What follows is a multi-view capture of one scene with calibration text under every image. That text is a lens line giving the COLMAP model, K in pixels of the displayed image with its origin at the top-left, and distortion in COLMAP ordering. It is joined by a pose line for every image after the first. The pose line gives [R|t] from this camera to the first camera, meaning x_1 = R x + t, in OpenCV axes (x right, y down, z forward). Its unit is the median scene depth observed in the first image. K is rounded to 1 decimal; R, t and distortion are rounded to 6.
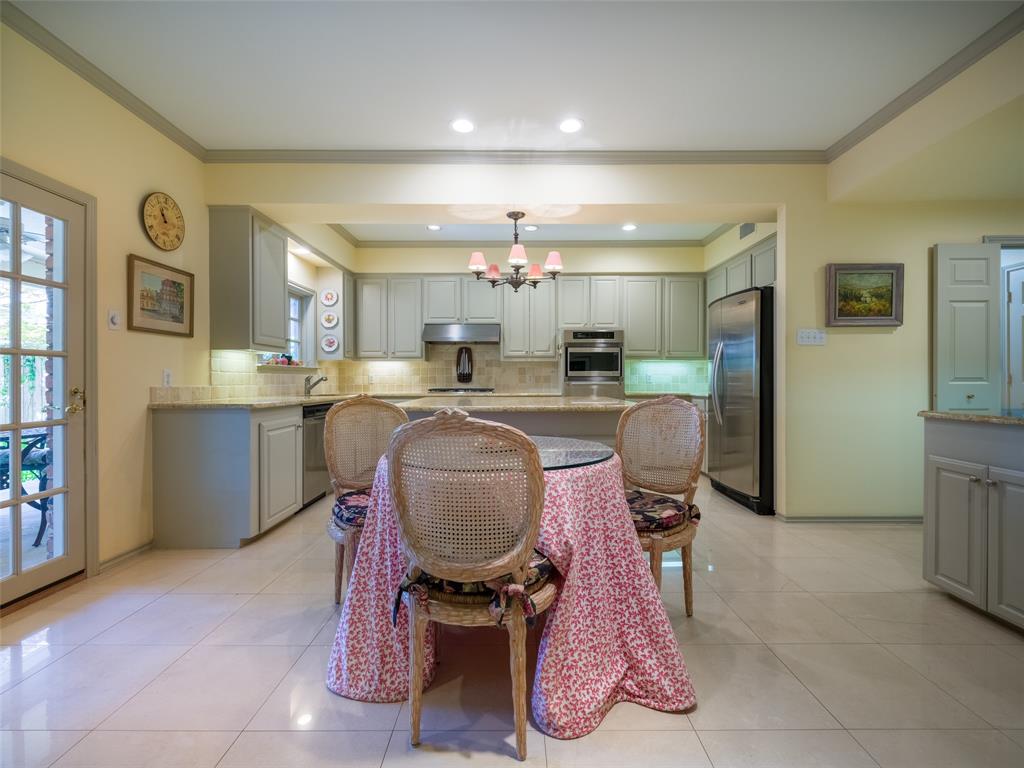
lens RADIAL K [[465.8, 0, 512.0], [0, 465.8, 384.0], [0, 0, 1]] dist [0.001674, -0.000021]
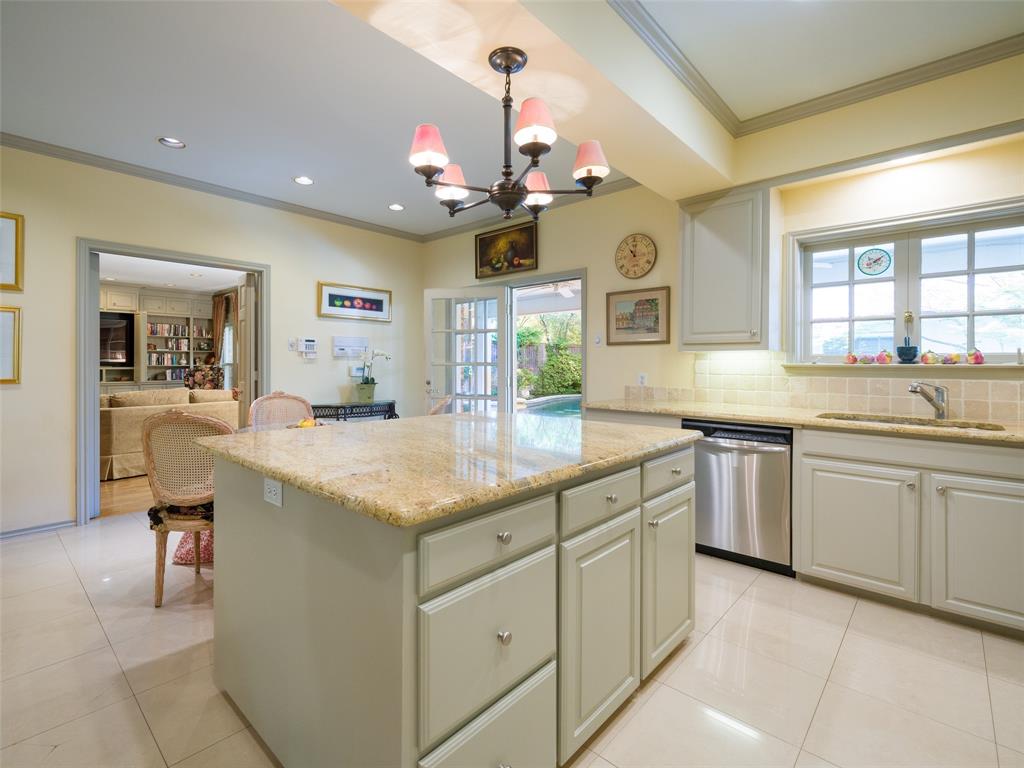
lens RADIAL K [[486.3, 0, 508.7], [0, 486.3, 365.8], [0, 0, 1]] dist [0.001022, -0.000028]
pose [[-0.665771, -0.003880, -0.746146, 0.344126], [-0.013690, 0.999882, 0.007016, -0.039549], [0.746030, 0.014885, -0.665745, 1.193408]]
